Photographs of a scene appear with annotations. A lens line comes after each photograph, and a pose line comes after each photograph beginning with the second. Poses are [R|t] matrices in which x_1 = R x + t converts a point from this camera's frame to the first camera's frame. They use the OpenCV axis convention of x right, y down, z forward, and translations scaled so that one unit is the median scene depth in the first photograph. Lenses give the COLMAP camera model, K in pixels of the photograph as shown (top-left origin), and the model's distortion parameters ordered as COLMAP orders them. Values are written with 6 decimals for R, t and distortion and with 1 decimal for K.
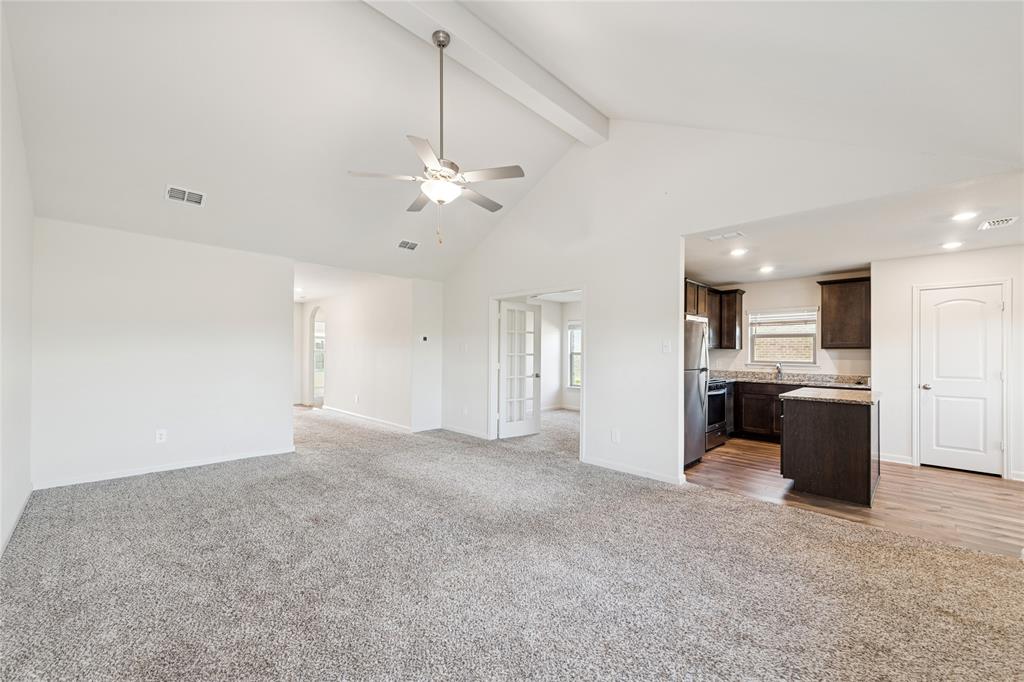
lens RADIAL K [[402.6, 0, 514.4], [0, 402.6, 343.8], [0, 0, 1]] dist [-0.000813, -0.000614]
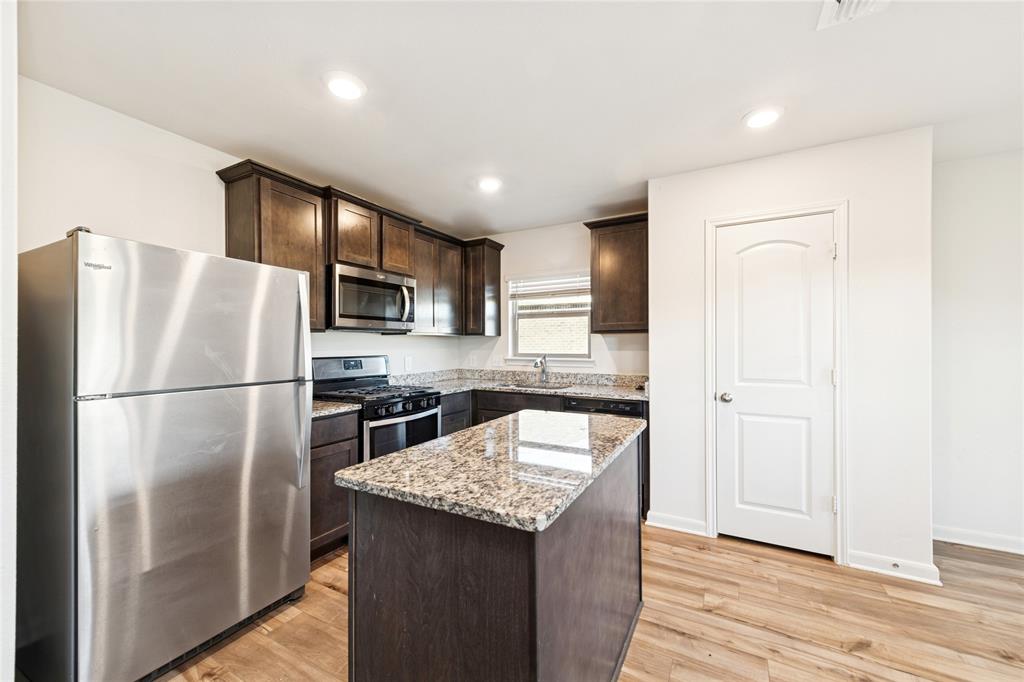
lens RADIAL K [[402.6, 0, 515.9], [0, 402.6, 336.2], [0, 0, 1]] dist [-0.000813, -0.000614]
pose [[0.952858, -0.008935, 0.303286, 0.456457], [0.007380, 0.999953, 0.006271, 0.011664], [-0.303328, -0.003737, 0.952879, 0.438327]]
